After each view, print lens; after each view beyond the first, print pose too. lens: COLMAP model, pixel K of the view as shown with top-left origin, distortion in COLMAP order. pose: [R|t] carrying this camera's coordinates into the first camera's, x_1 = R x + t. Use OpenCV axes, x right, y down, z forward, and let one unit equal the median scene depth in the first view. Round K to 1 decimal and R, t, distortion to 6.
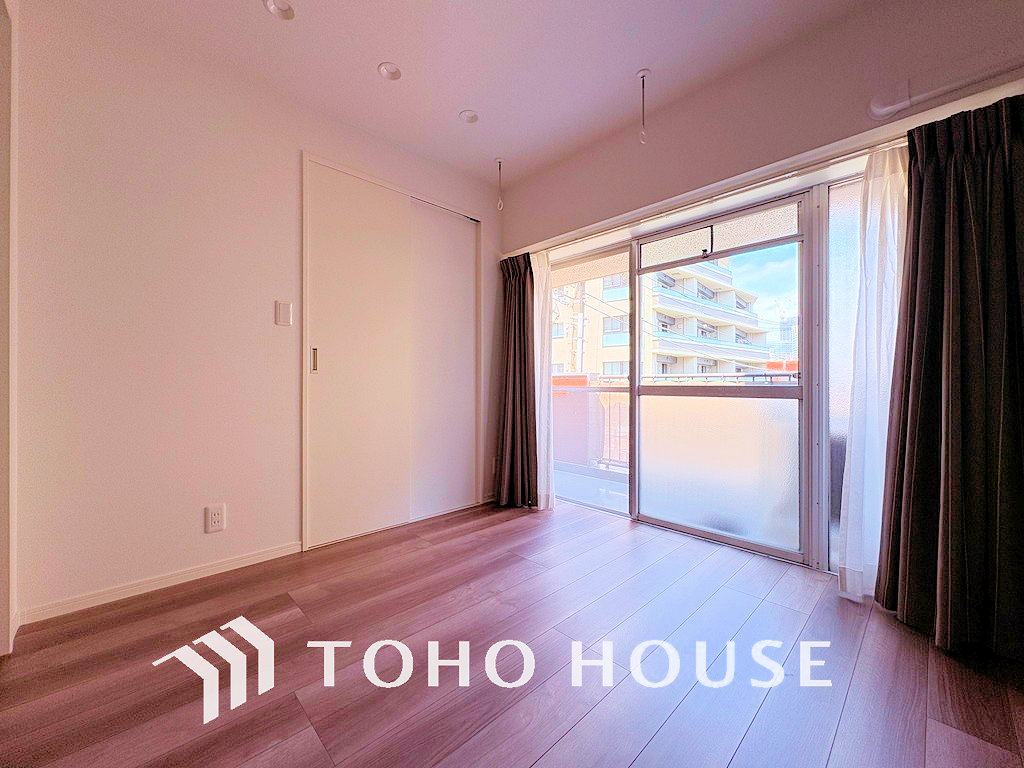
lens RADIAL K [[409.0, 0, 511.3], [0, 409.0, 384.8], [0, 0, 1]] dist [0.002788, 0.000357]
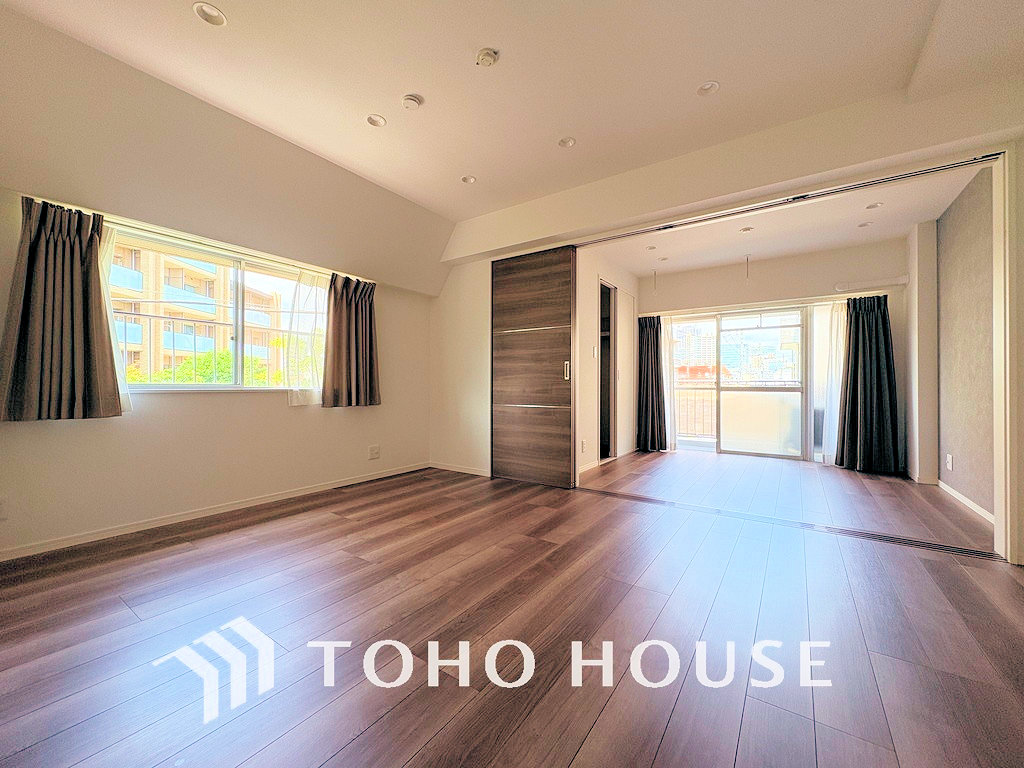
lens RADIAL K [[409.0, 0, 512.6], [0, 409.0, 383.4], [0, 0, 1]] dist [0.002788, 0.000357]
pose [[0.979306, 0.004732, 0.202329, -1.211413], [-0.003568, 0.999975, -0.006117, 0.002879], [-0.202353, 0.005268, 0.979299, -0.850299]]
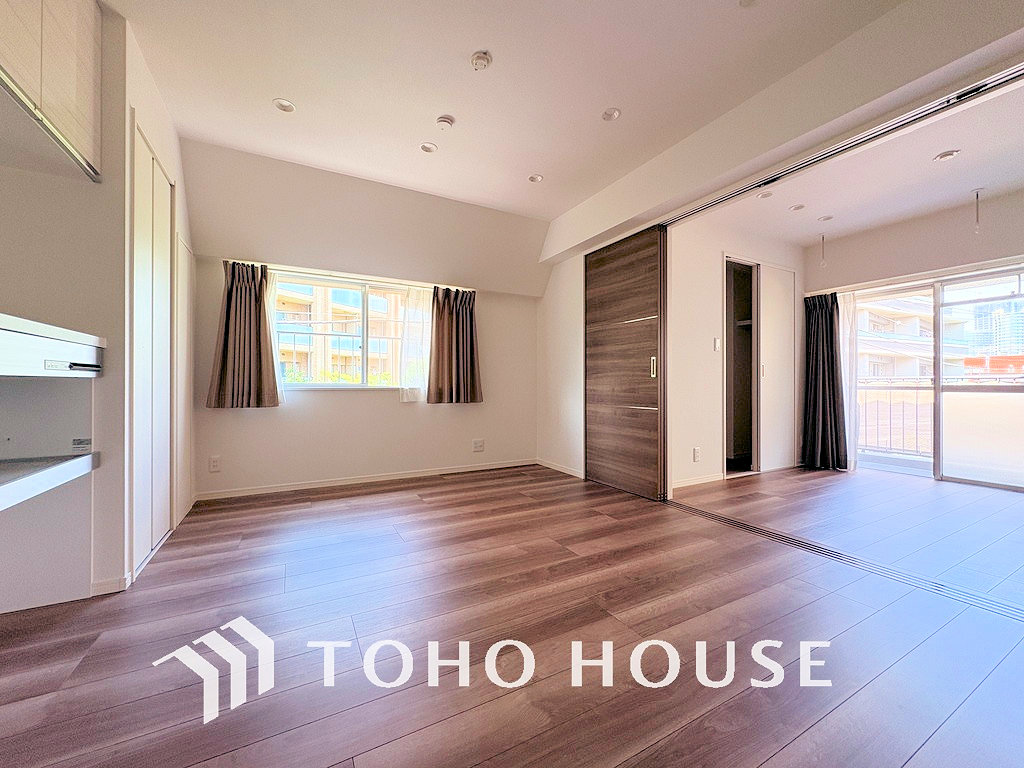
lens RADIAL K [[409.0, 0, 513.3], [0, 409.0, 383.9], [0, 0, 1]] dist [0.002788, 0.000357]
pose [[0.966152, 0.001693, -0.257970, -0.824943], [-0.002062, 0.999997, -0.001161, 0.002317], [0.257967, 0.001653, 0.966152, -0.826133]]
